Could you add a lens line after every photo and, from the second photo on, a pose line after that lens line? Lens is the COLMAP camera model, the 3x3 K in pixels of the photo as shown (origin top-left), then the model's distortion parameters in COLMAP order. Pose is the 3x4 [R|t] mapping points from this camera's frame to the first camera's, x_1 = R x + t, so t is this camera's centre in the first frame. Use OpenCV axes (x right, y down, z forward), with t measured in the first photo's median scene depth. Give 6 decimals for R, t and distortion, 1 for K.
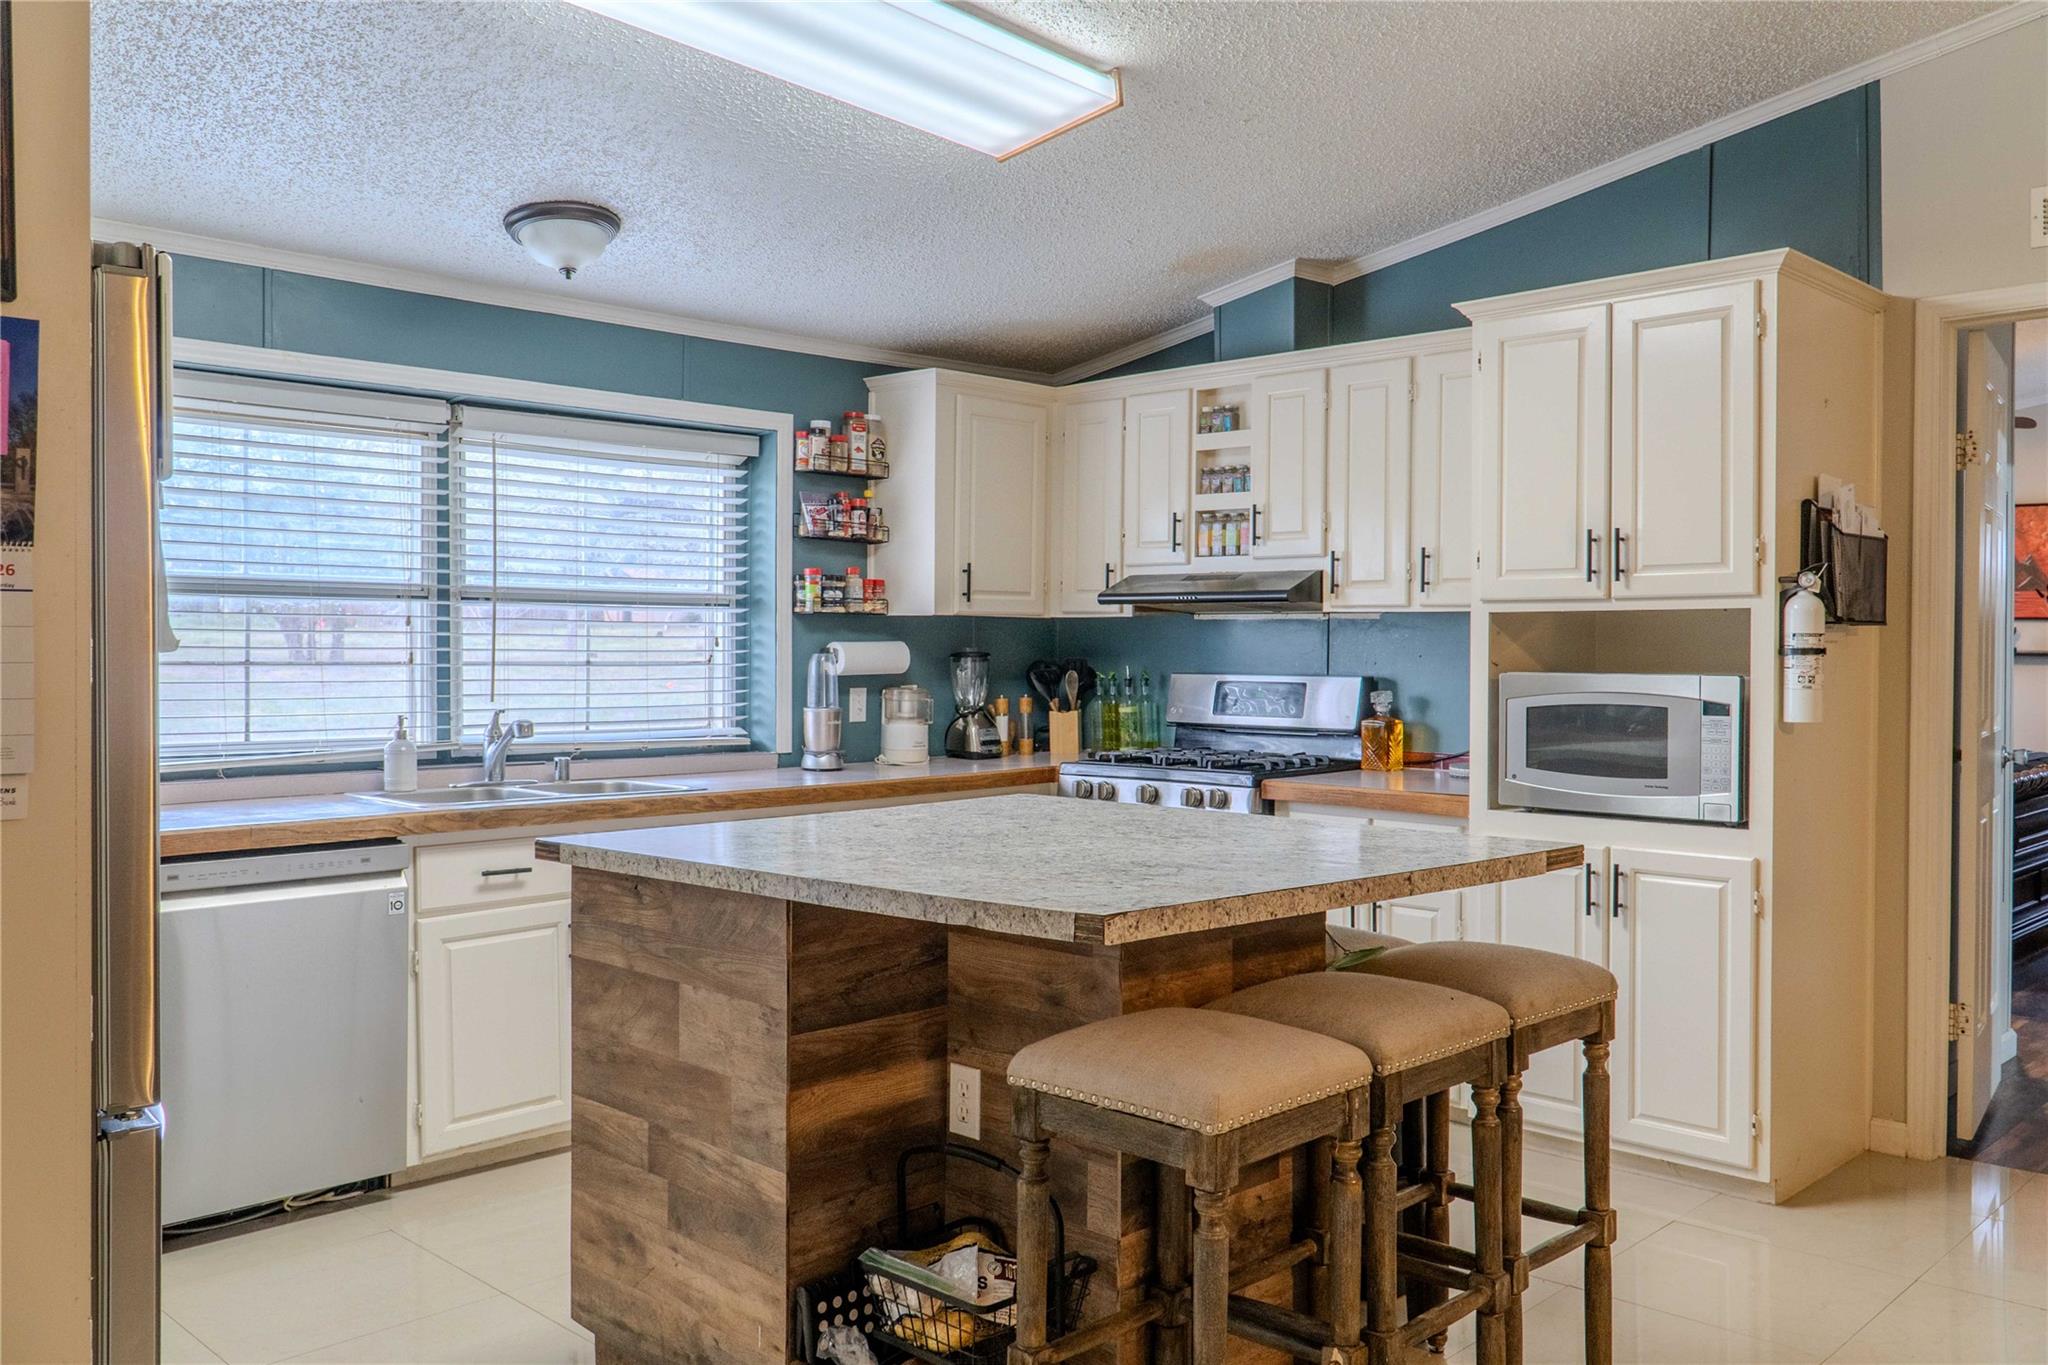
lens RADIAL K [[1654.7, 0, 1016.4], [0, 1654.7, 672.2], [0, 0, 1]] dist [-0.002046, 0.004754]
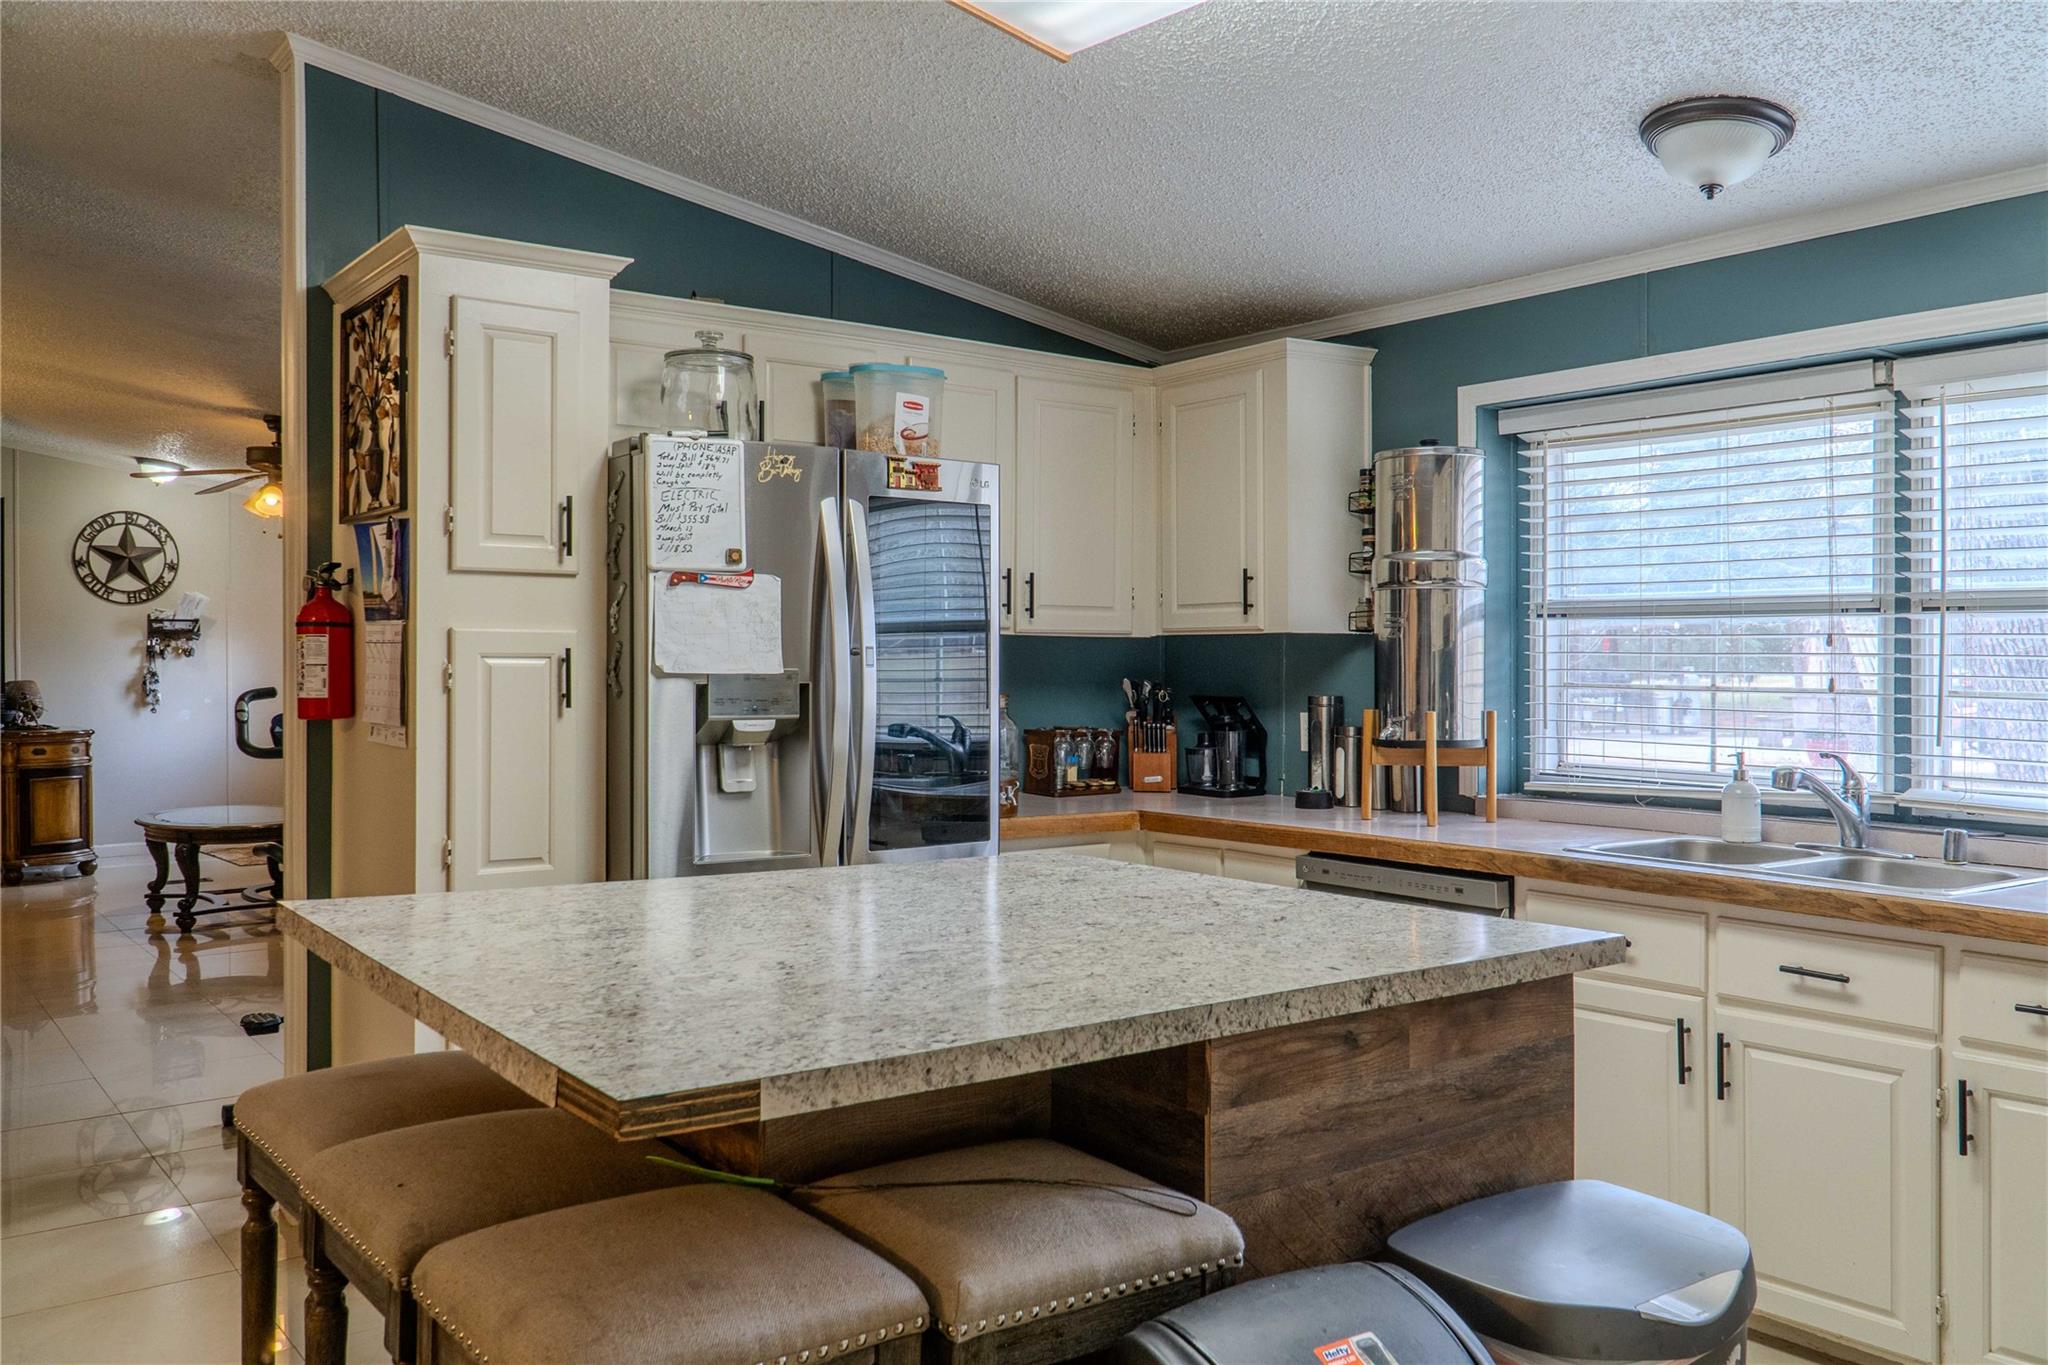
lens RADIAL K [[1654.7, 0, 1030.6], [0, 1654.7, 681.5], [0, 0, 1]] dist [-0.002046, 0.004754]
pose [[-0.155724, 0.010800, -0.987742, 0.774925], [-0.015626, 0.999788, 0.013395, -0.023993], [0.987677, 0.017520, -0.155522, 1.144255]]
